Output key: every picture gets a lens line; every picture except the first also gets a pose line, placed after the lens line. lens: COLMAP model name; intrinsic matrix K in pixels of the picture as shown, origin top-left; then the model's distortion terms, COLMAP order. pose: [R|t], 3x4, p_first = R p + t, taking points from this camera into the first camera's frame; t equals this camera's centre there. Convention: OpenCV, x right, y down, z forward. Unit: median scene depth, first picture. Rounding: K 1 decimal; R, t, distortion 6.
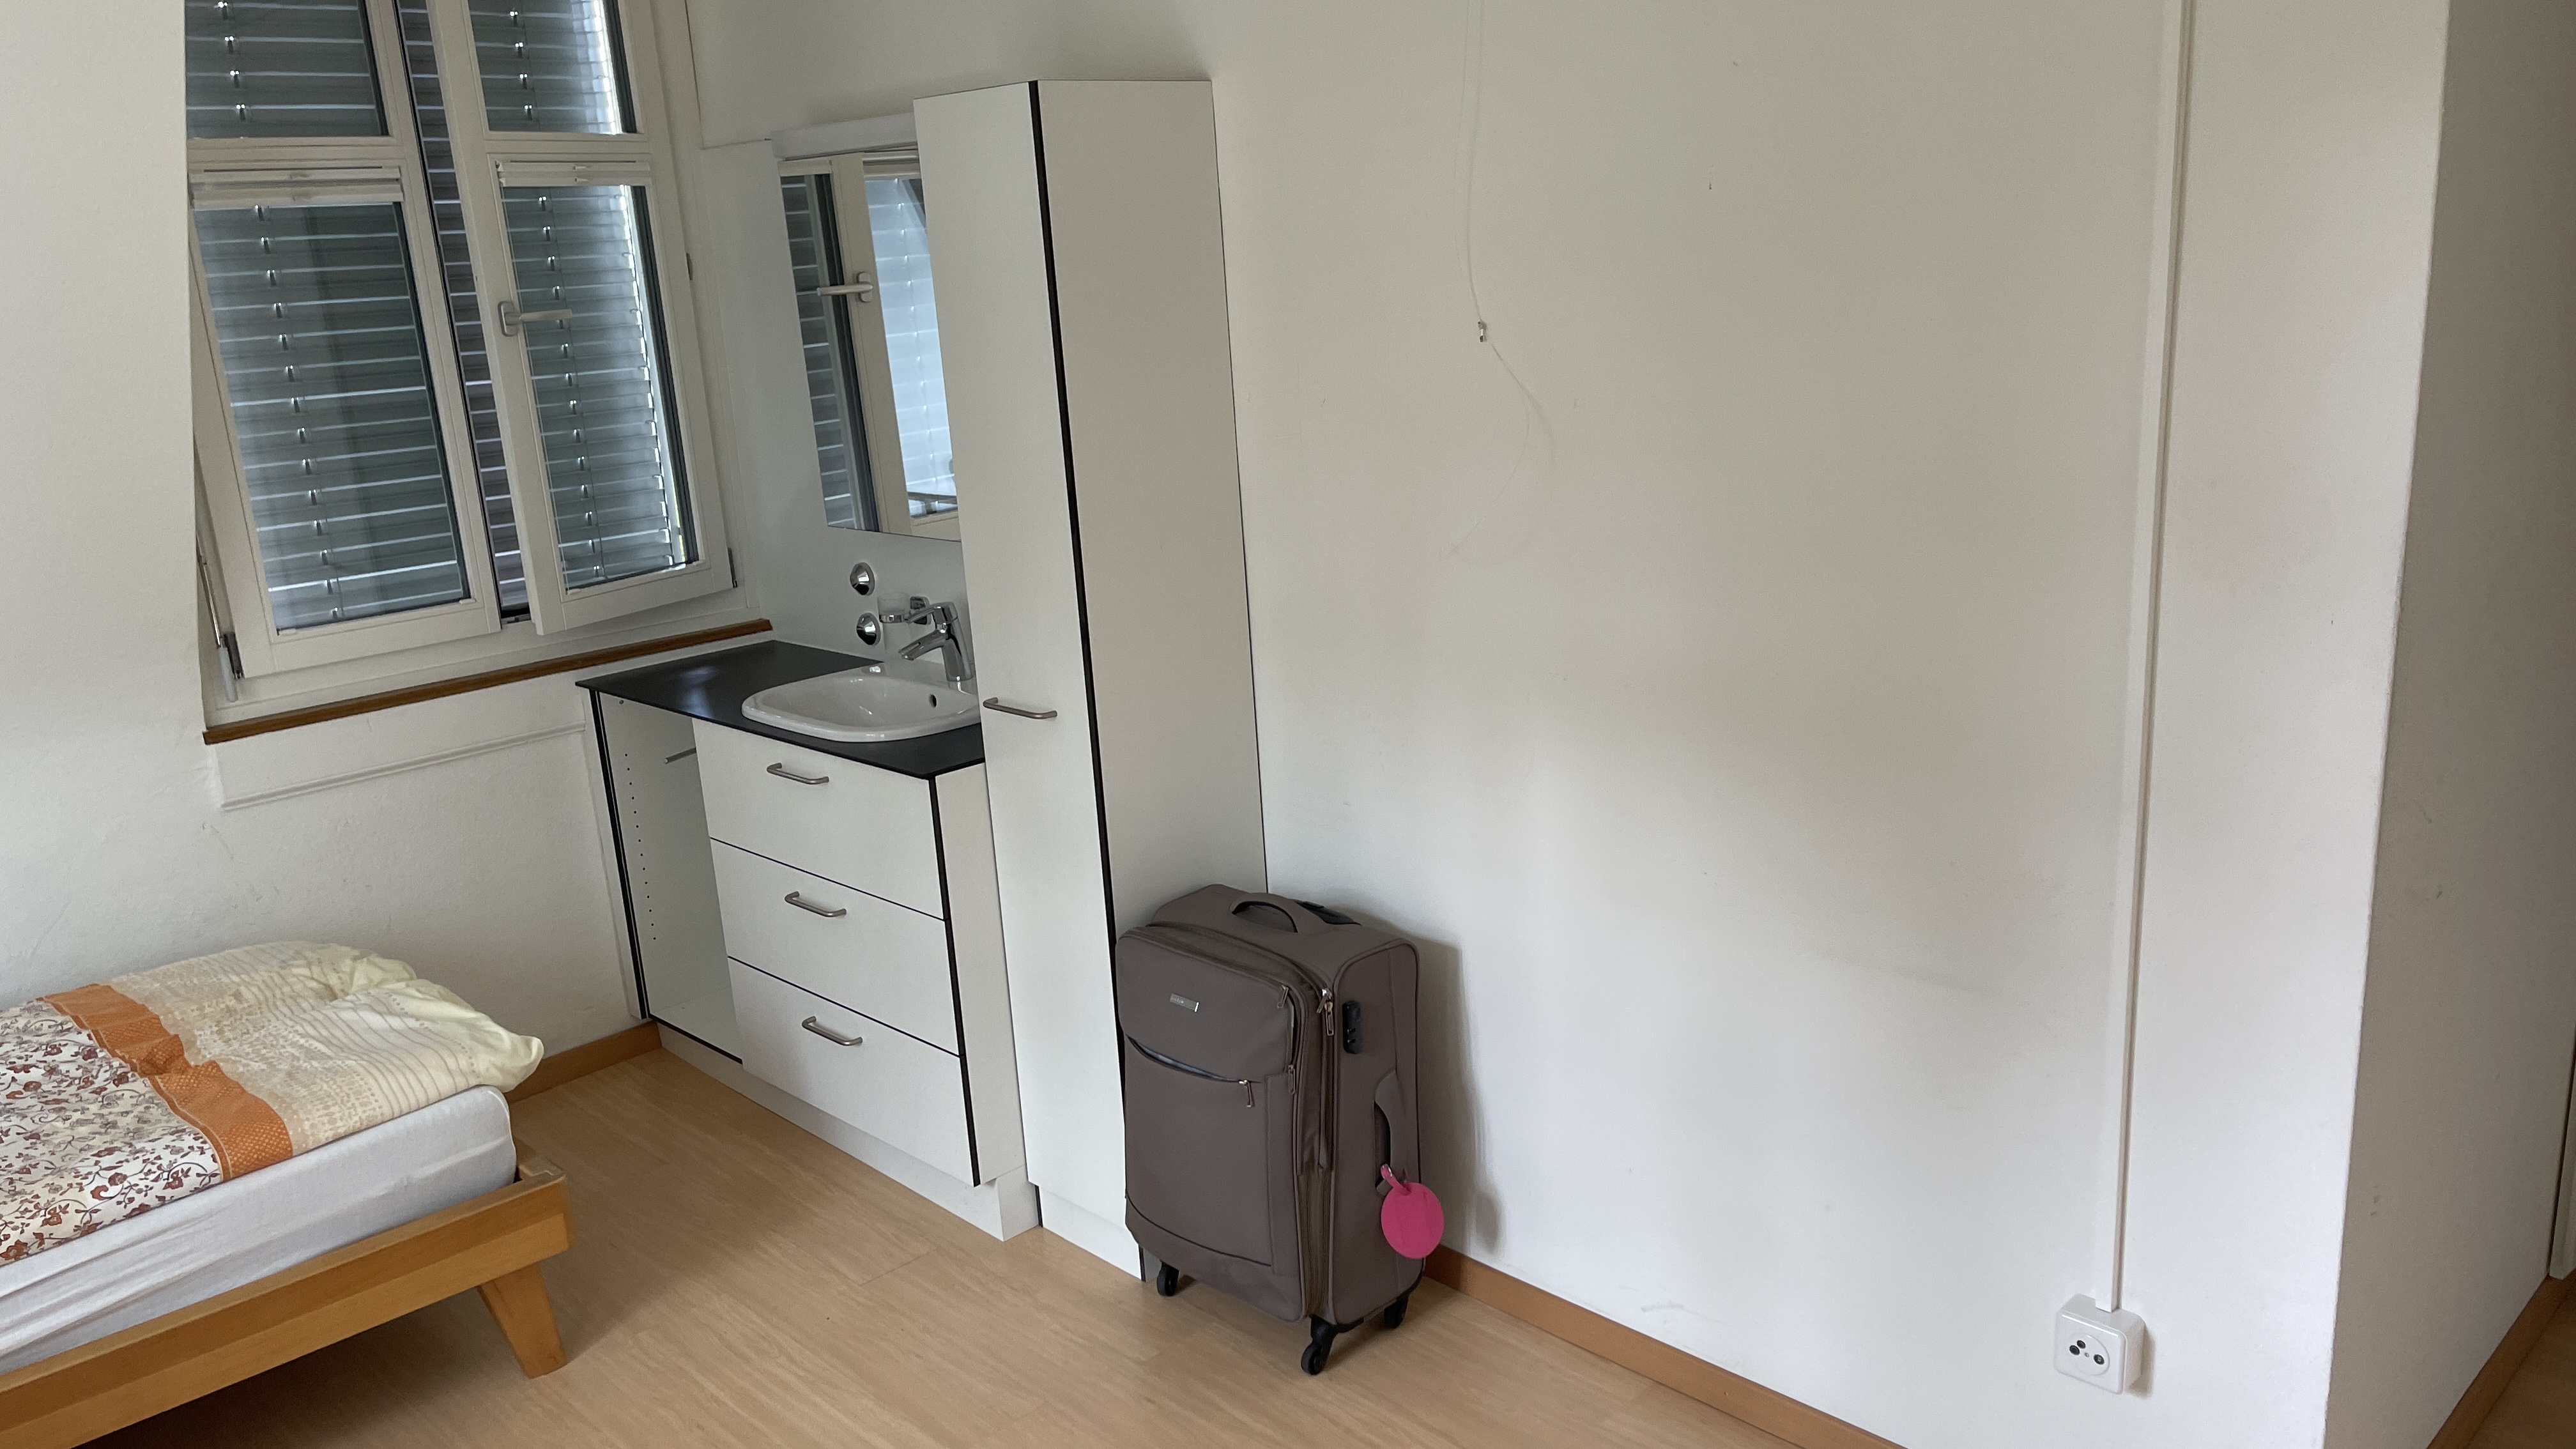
lens RADIAL K [[1967.7, 0, 1283.5], [0, 1967.7, 741.2], [0, 0, 1]] dist [0.042943, -0.014152]
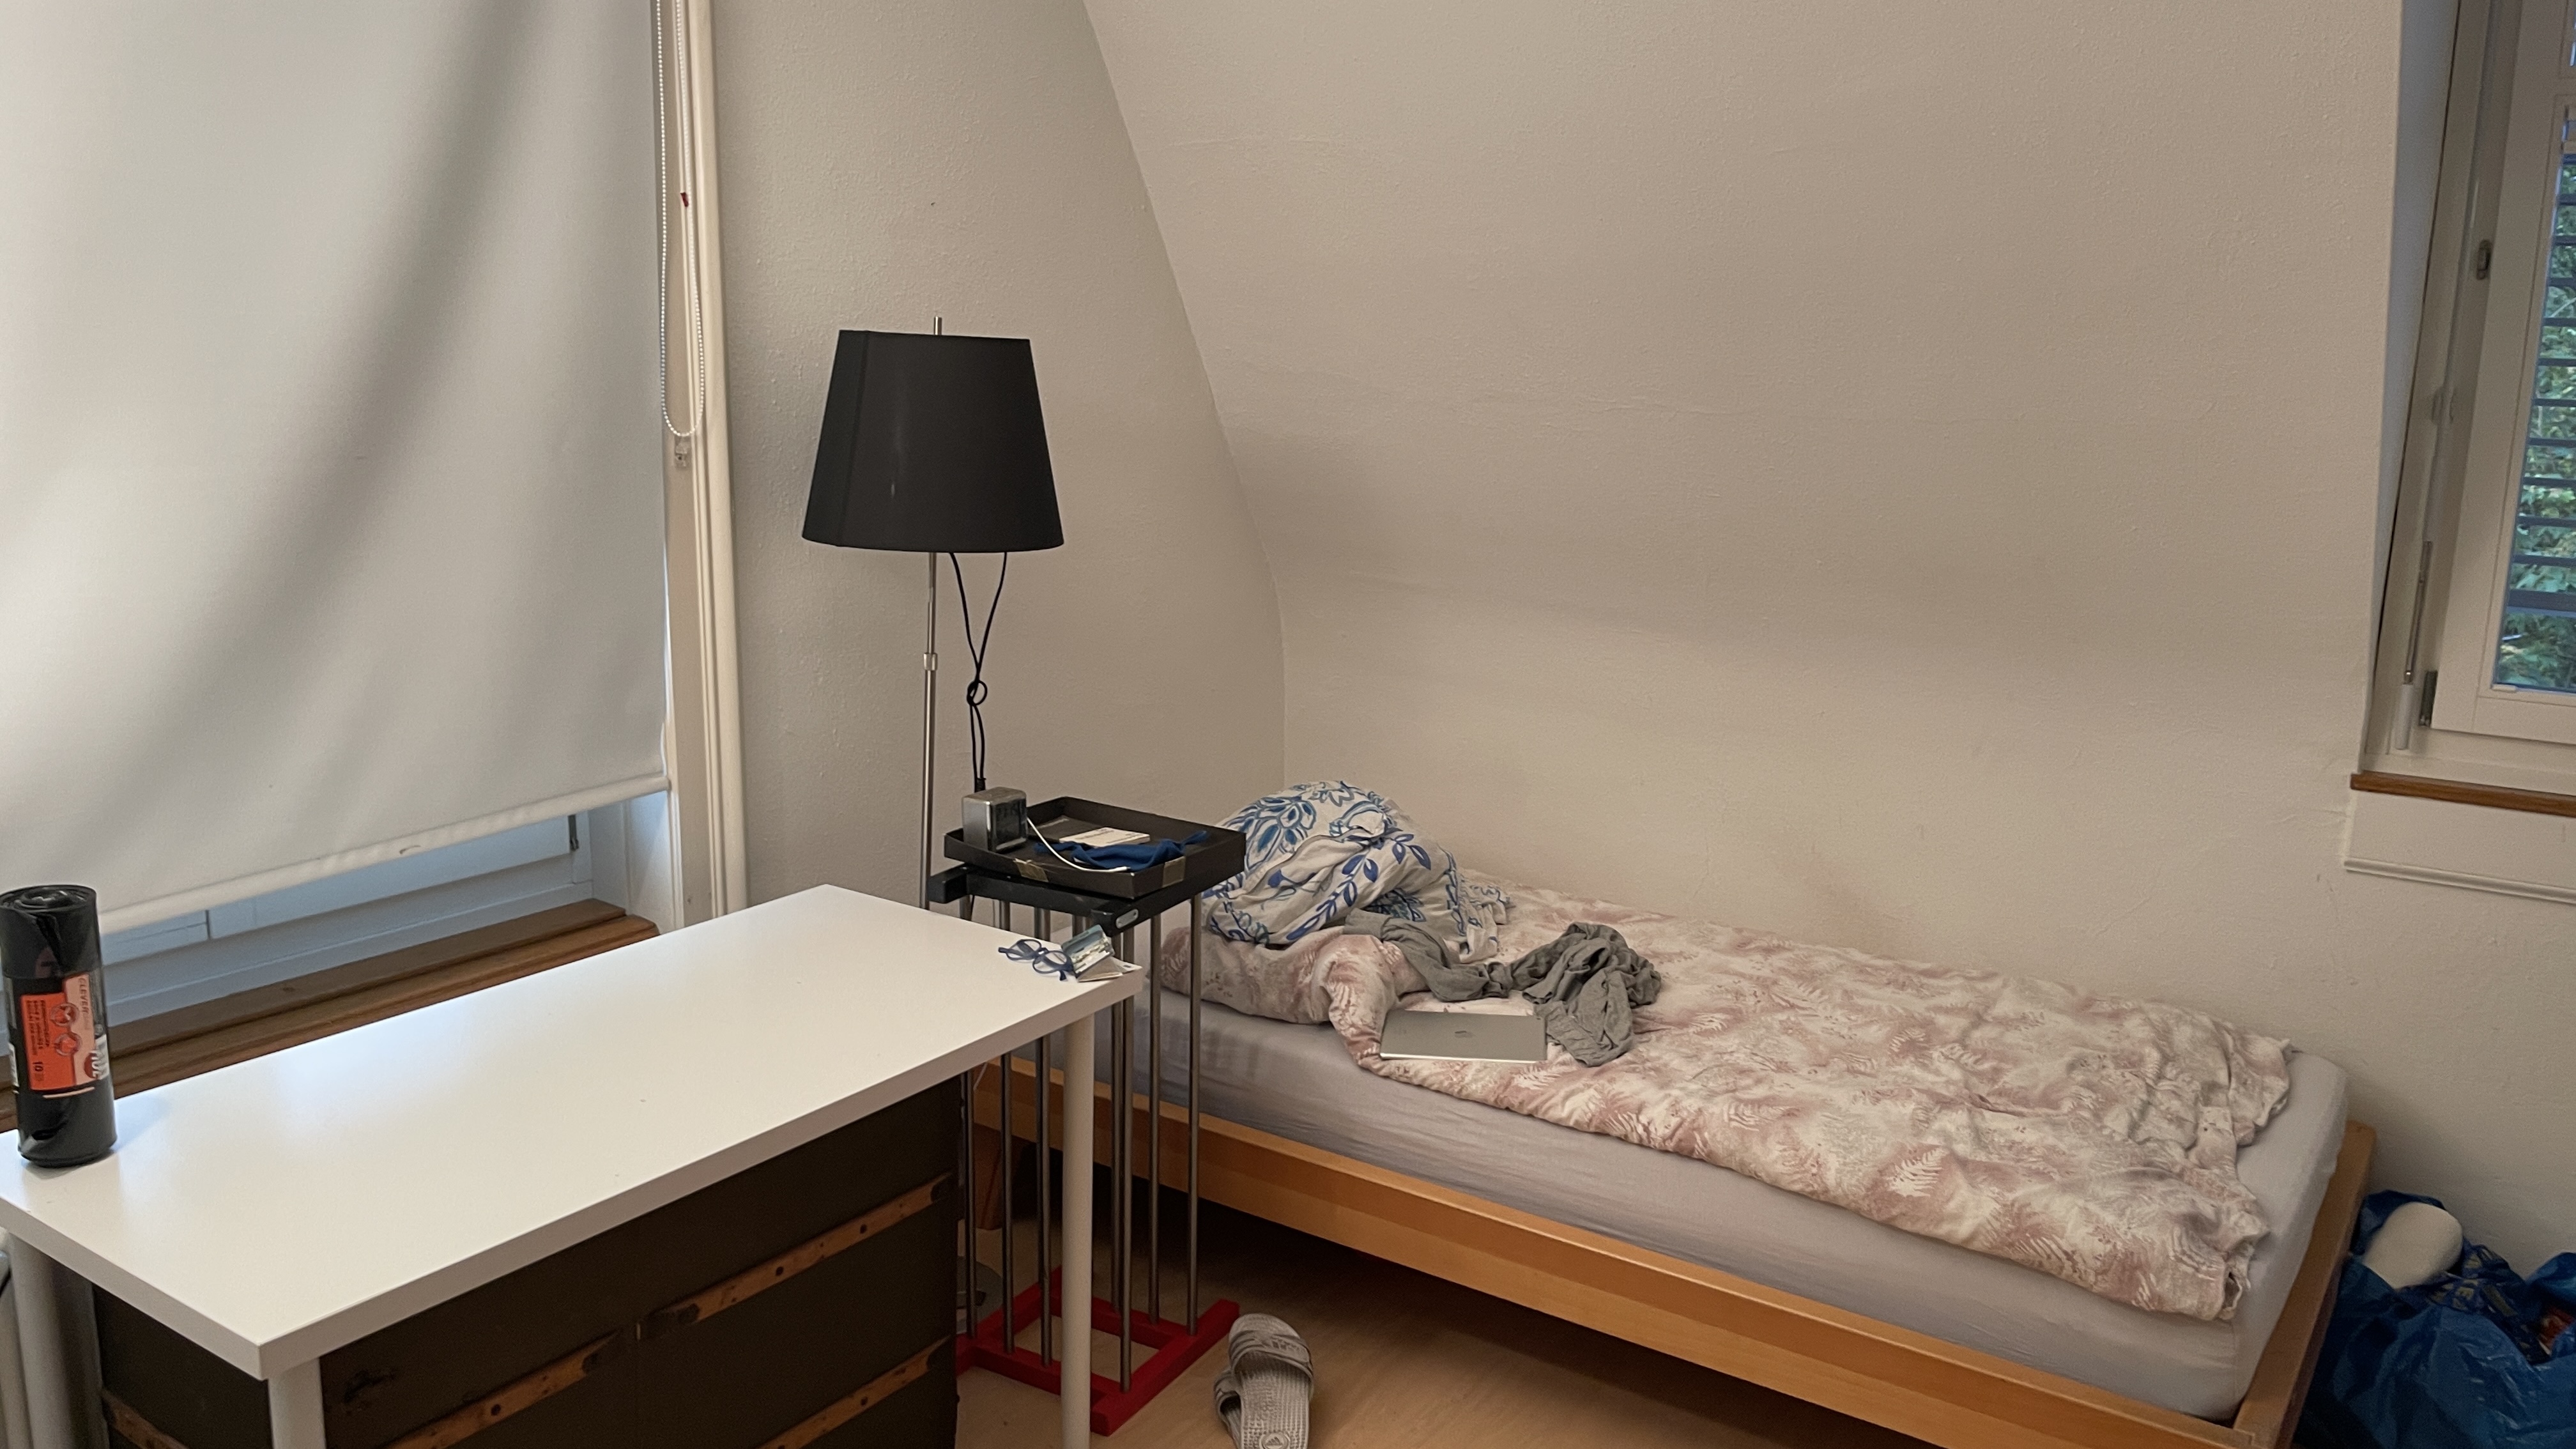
lens RADIAL K [[1959.0, 0, 1285.9], [0, 1959.0, 707.9], [0, 0, 1]] dist [0.079009, 0.000656]
pose [[0.204522, 0.250998, -0.946135, 0.172342], [-0.280323, 0.941102, 0.189067, -0.069008], [0.937865, 0.226555, 0.262836, 0.368918]]
